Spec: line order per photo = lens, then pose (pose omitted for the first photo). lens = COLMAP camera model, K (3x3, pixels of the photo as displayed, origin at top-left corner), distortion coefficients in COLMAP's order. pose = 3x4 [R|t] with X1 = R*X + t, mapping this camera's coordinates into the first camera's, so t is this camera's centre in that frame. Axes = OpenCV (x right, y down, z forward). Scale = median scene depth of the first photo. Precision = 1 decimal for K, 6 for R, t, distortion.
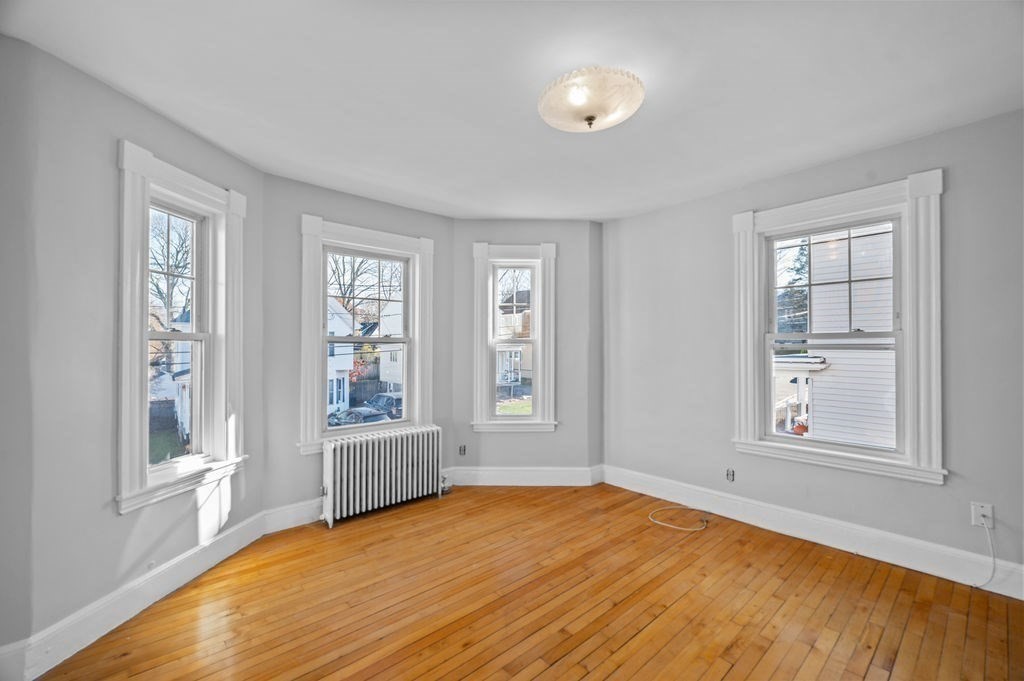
lens RADIAL K [[423.0, 0, 519.4], [0, 423.0, 343.8], [0, 0, 1]] dist [-0.004753, 0.001097]
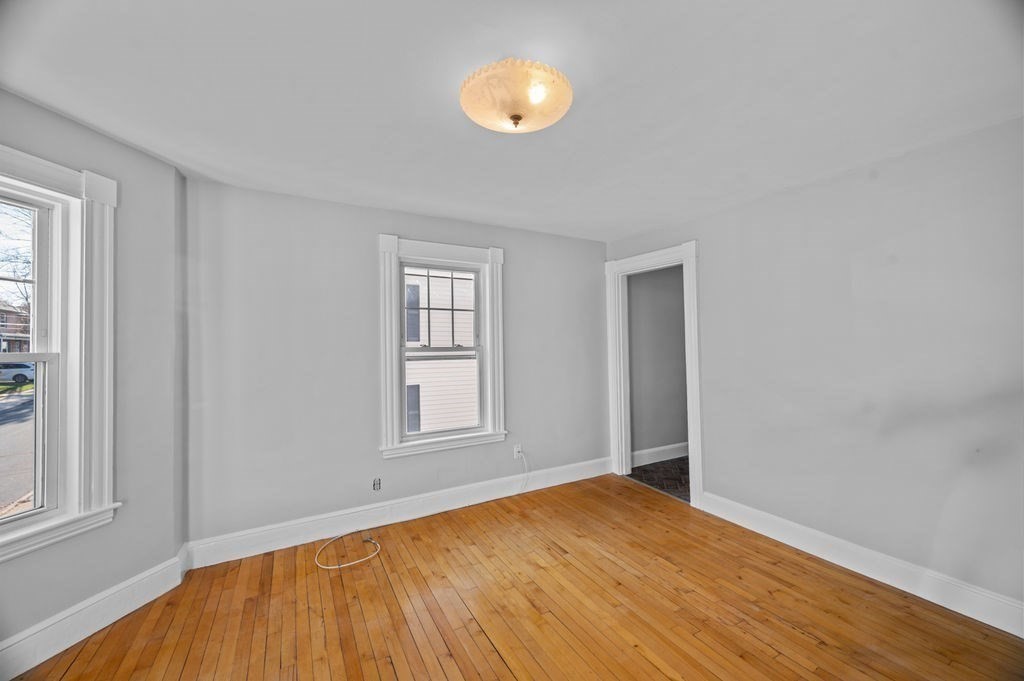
lens RADIAL K [[406.4, 0, 507.2], [0, 406.4, 342.4], [0, 0, 1]] dist [0.001192, -0.000058]
pose [[0.210771, 0.013163, 0.977447, -0.460028], [0.005493, 0.999878, -0.014650, -0.020970], [-0.977520, 0.008457, 0.210673, 0.540725]]
